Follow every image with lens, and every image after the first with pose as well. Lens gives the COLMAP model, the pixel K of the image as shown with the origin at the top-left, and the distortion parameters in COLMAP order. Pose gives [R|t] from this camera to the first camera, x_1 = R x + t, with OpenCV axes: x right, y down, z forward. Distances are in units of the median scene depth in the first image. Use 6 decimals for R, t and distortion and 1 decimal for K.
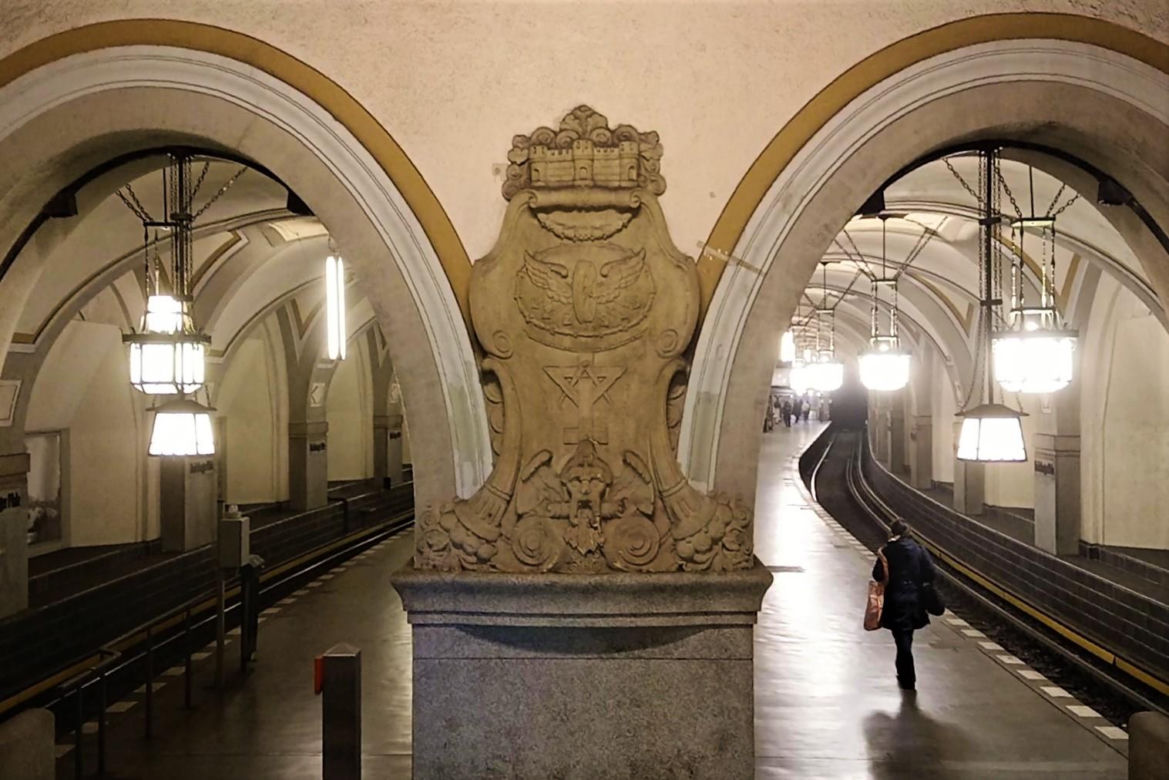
lens RADIAL K [[1388.7, 0, 542.1], [0, 1388.7, 387.9], [0, 0, 1]] dist [0.195143, -0.711510]
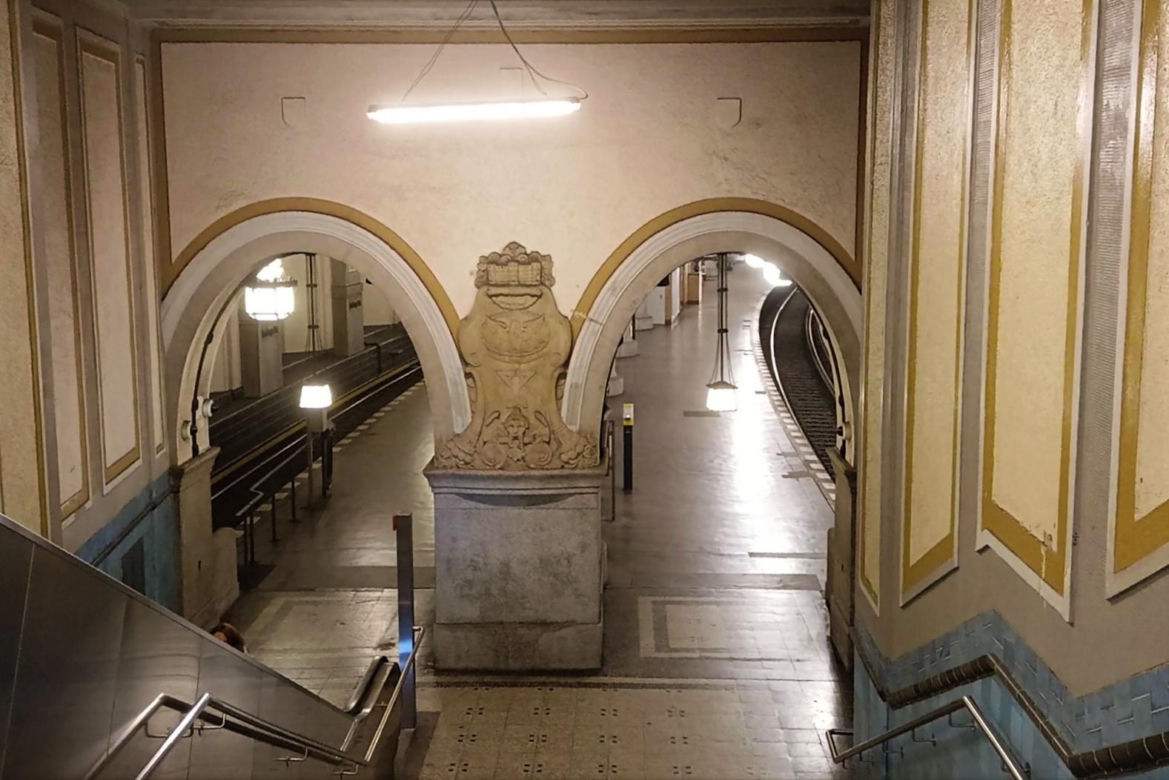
lens RADIAL K [[1388.7, 0, 542.1], [0, 1388.7, 387.9], [0, 0, 1]] dist [0.195143, -0.711510]
pose [[0.999890, -0.003235, -0.014507, 0.098915], [0.005326, 0.989191, 0.146534, -0.288913], [0.013876, -0.146595, 0.989099, -1.023005]]
